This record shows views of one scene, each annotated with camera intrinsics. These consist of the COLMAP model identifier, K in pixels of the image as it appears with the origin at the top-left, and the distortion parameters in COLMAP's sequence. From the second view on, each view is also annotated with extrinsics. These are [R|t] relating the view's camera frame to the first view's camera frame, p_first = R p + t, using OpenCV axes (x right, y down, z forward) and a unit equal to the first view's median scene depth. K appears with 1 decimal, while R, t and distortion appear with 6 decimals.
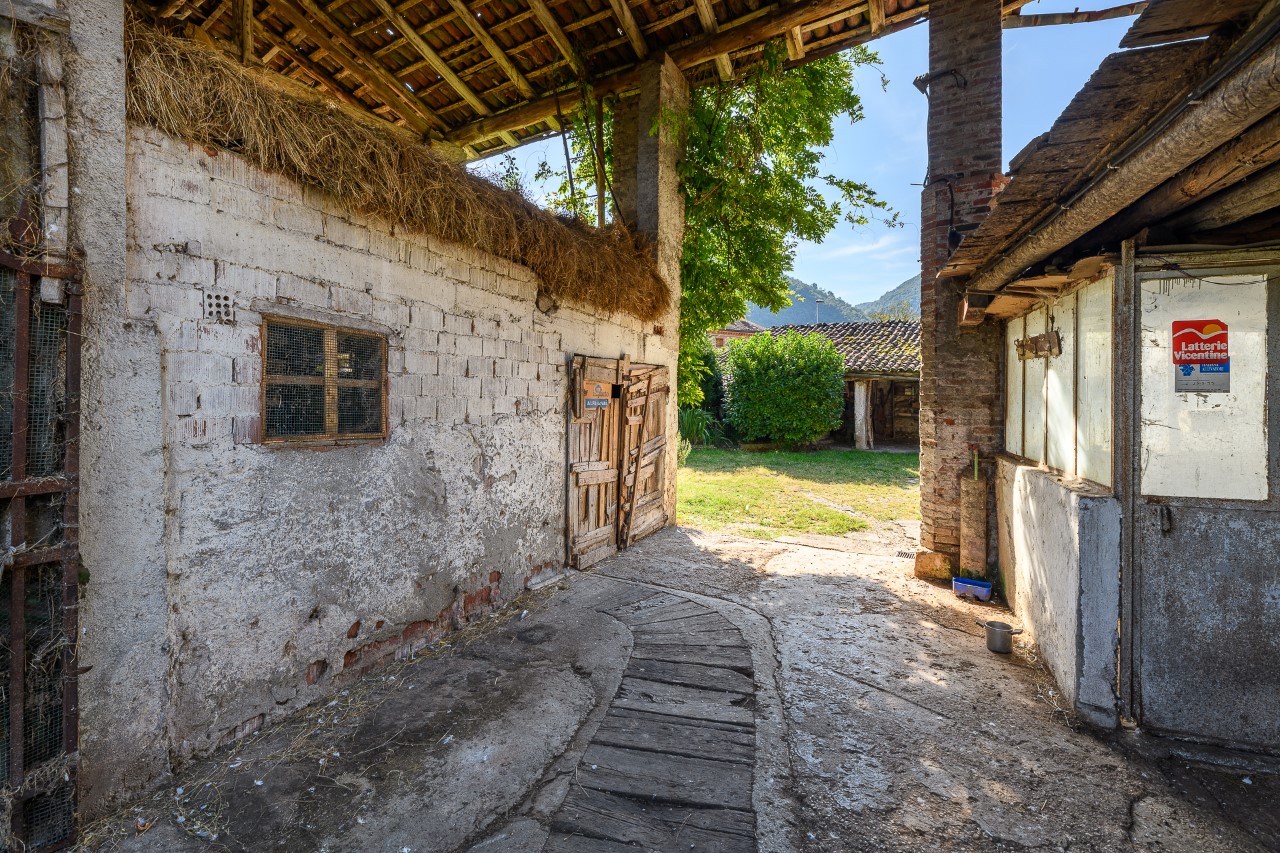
lens RADIAL K [[578.5, 0, 641.5], [0, 578.5, 421.5], [0, 0, 1]] dist [0.003945, 0.000708]
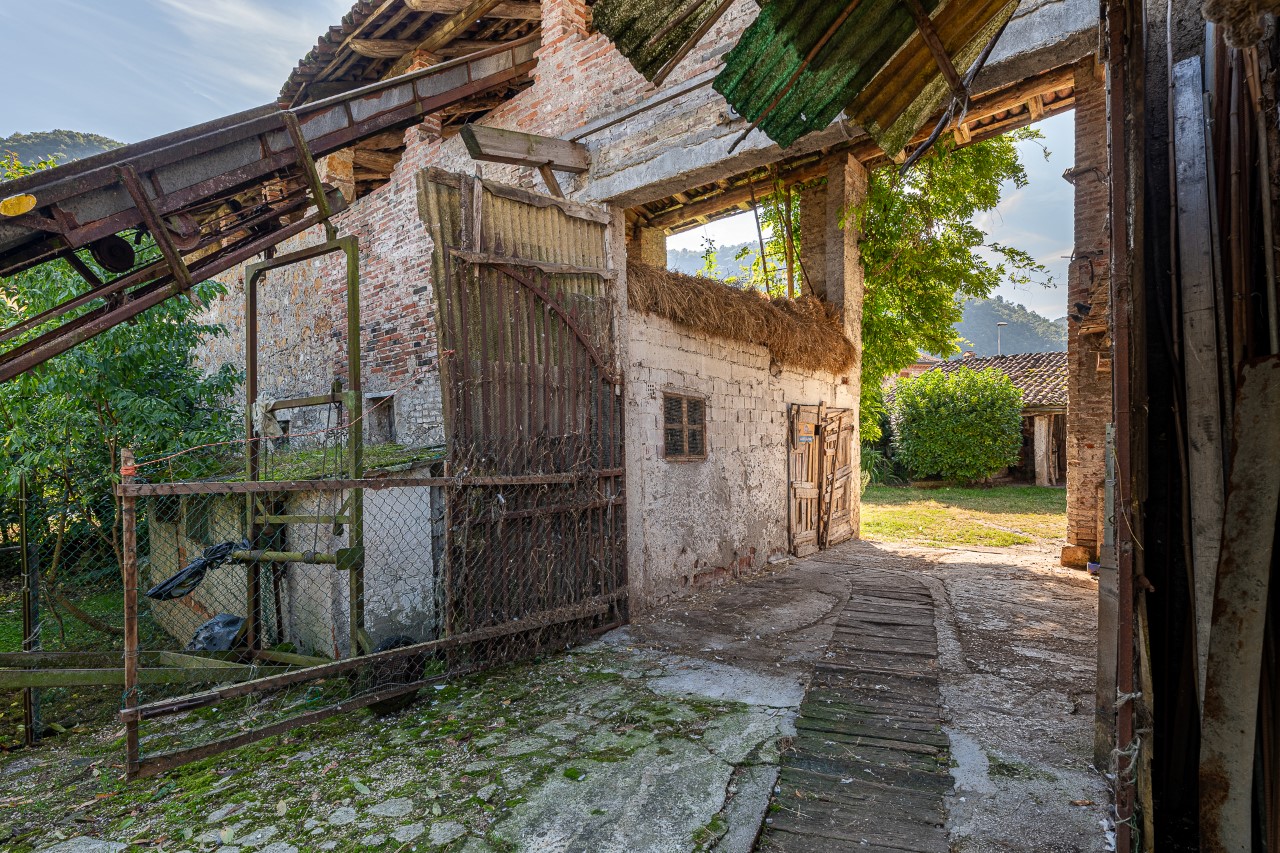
lens RADIAL K [[652.7, 0, 649.7], [0, 652.7, 486.3], [0, 0, 1]] dist [-0.000176, 0.000020]
pose [[0.979702, -0.010655, -0.200174, -0.125795], [0.015367, 0.999640, 0.022000, 0.039044], [0.199867, -0.024630, 0.979513, -0.561653]]
